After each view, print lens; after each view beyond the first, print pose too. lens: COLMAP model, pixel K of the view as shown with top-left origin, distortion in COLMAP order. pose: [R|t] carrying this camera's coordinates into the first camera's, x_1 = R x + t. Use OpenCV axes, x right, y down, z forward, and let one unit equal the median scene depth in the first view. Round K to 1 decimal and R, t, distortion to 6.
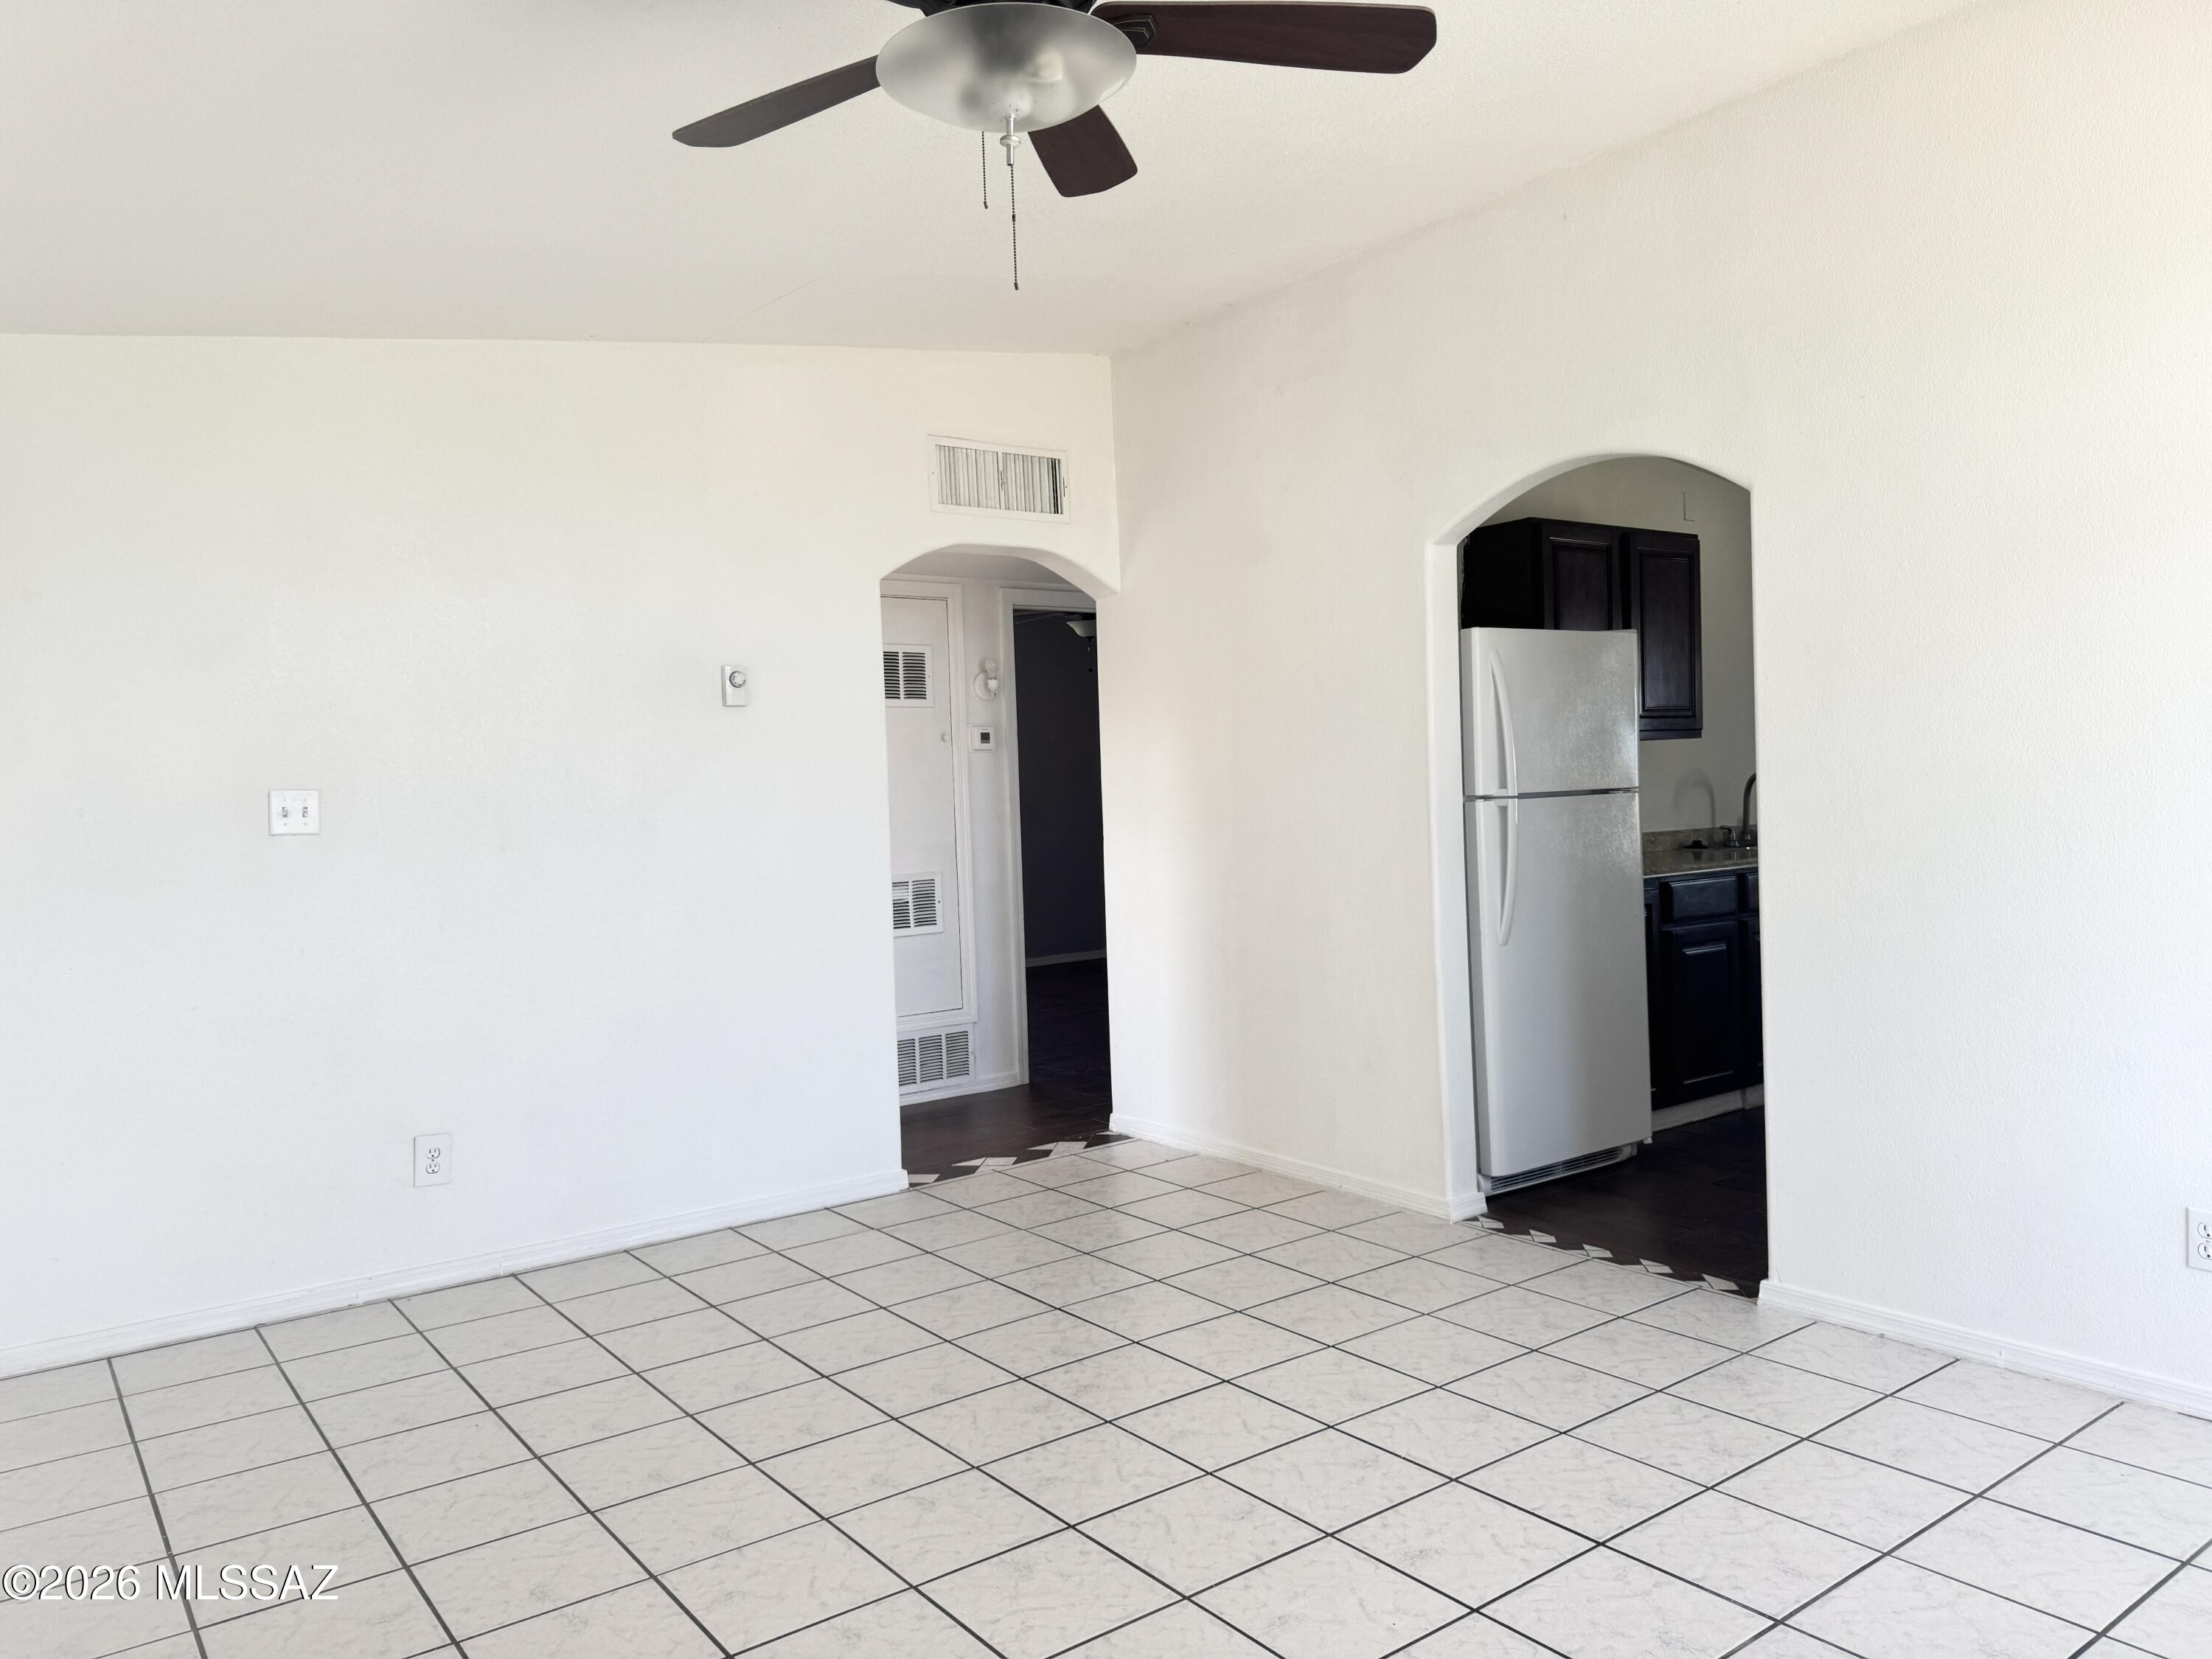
lens RADIAL K [[1574.8, 0, 1110.8], [0, 1574.8, 830.7], [0, 0, 1]] dist [0.061059, -0.076250]
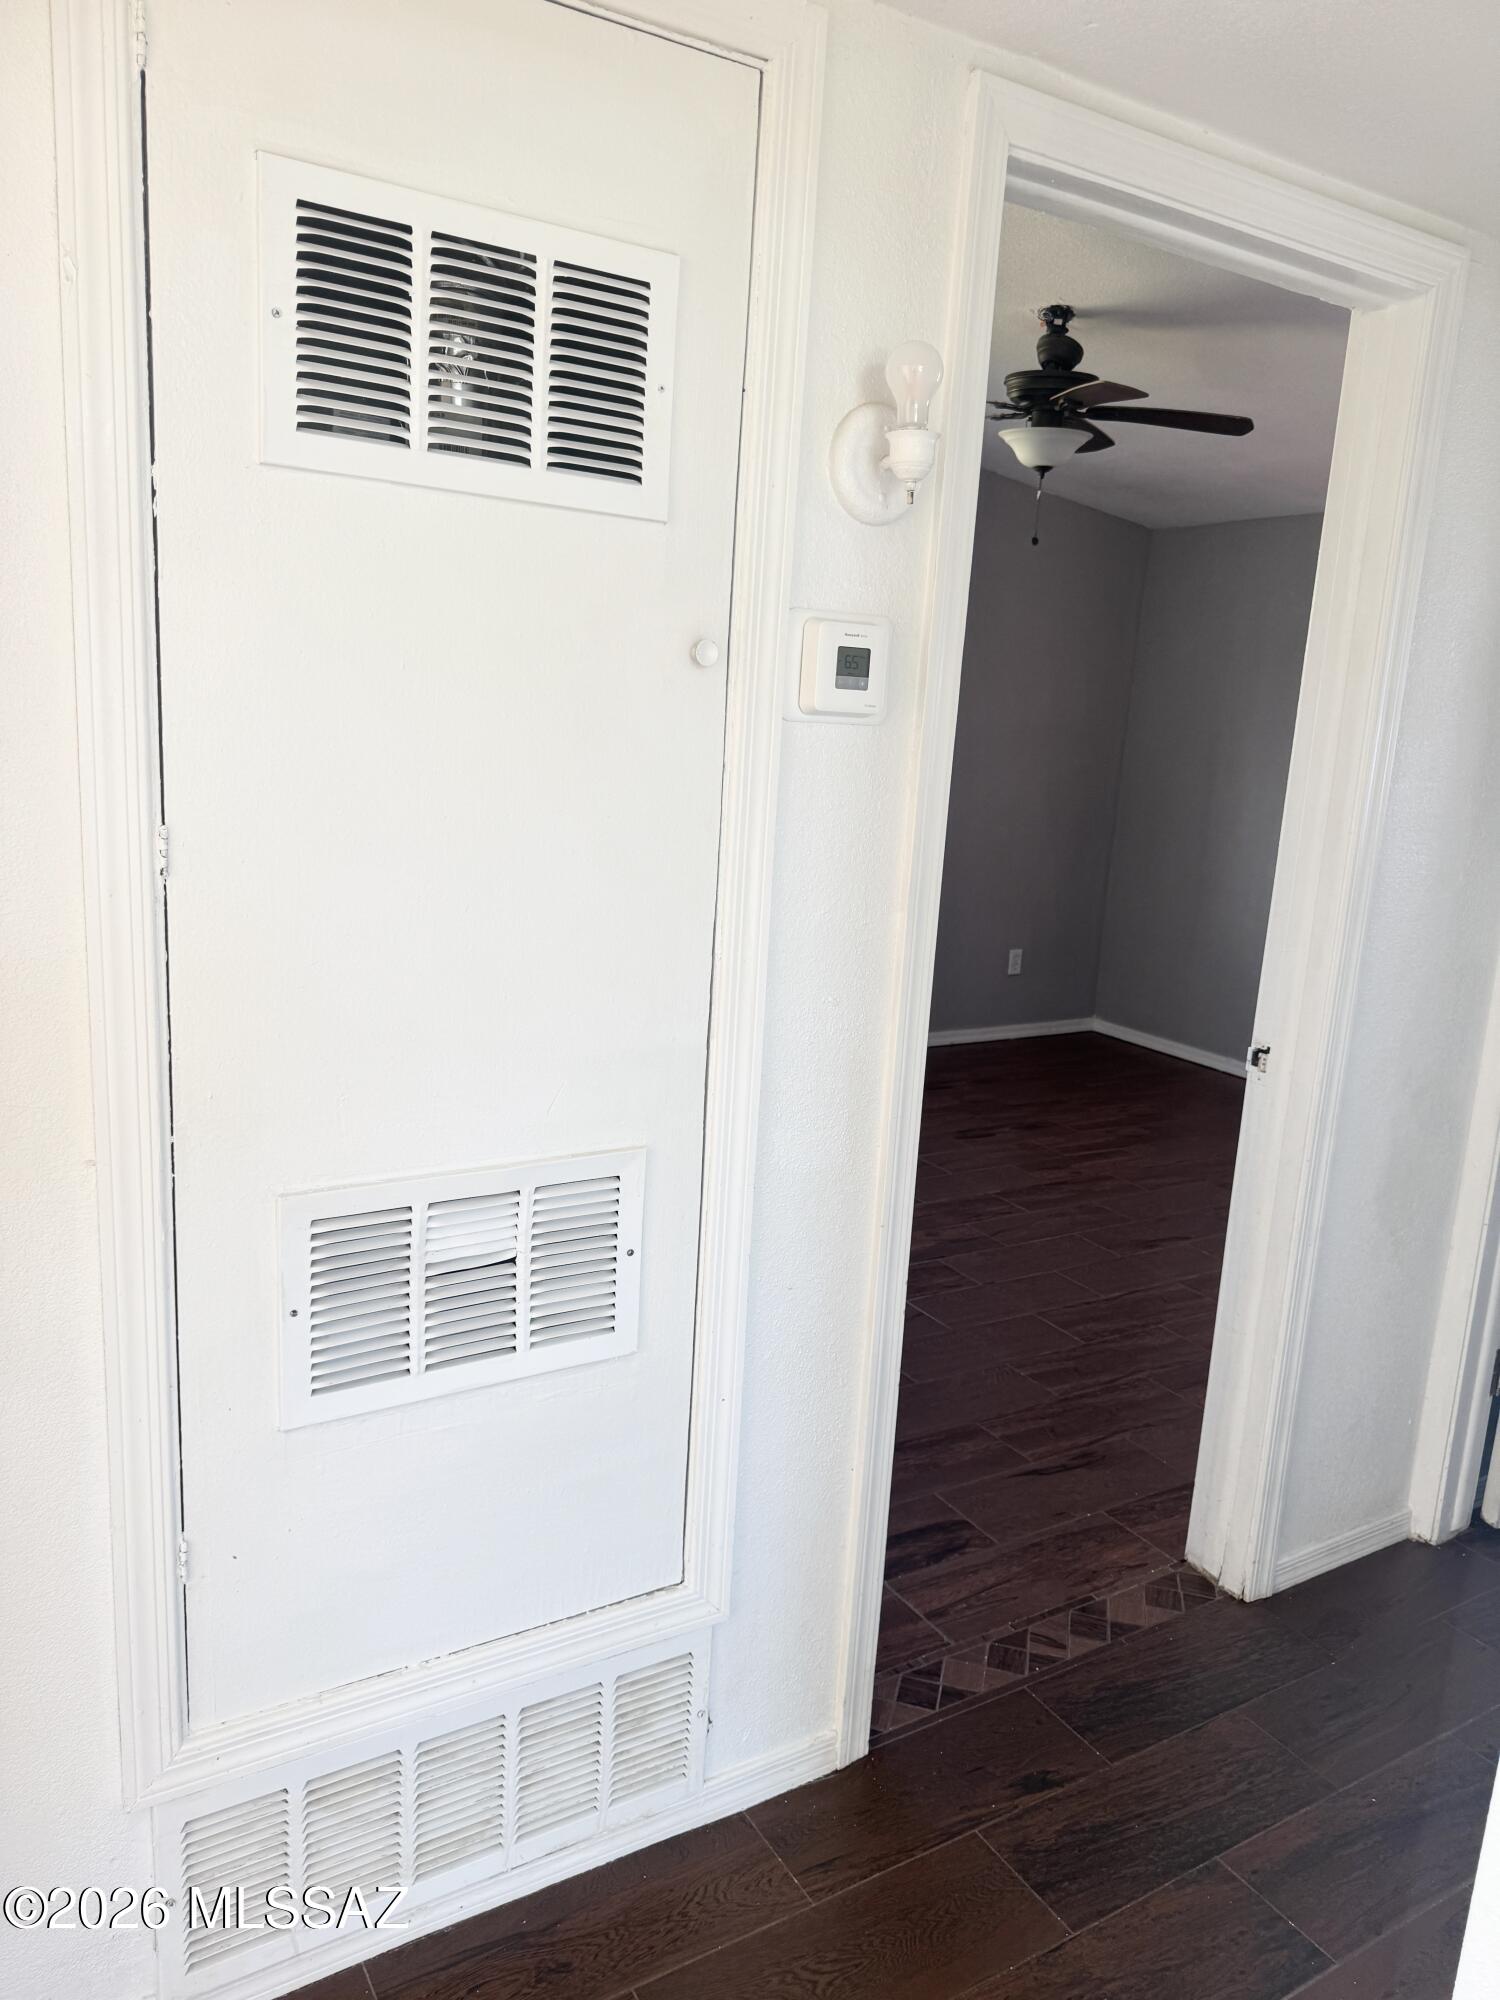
lens RADIAL K [[1423.9, 0, 743.3], [0, 1423.9, 1006.9], [0, 0, 1]] dist [0.061059, -0.076250]
pose [[0.991553, 0.107348, -0.072791, -0.074788], [-0.093592, 0.980740, 0.171433, -0.042476], [0.089792, -0.163172, 0.982503, 0.755182]]
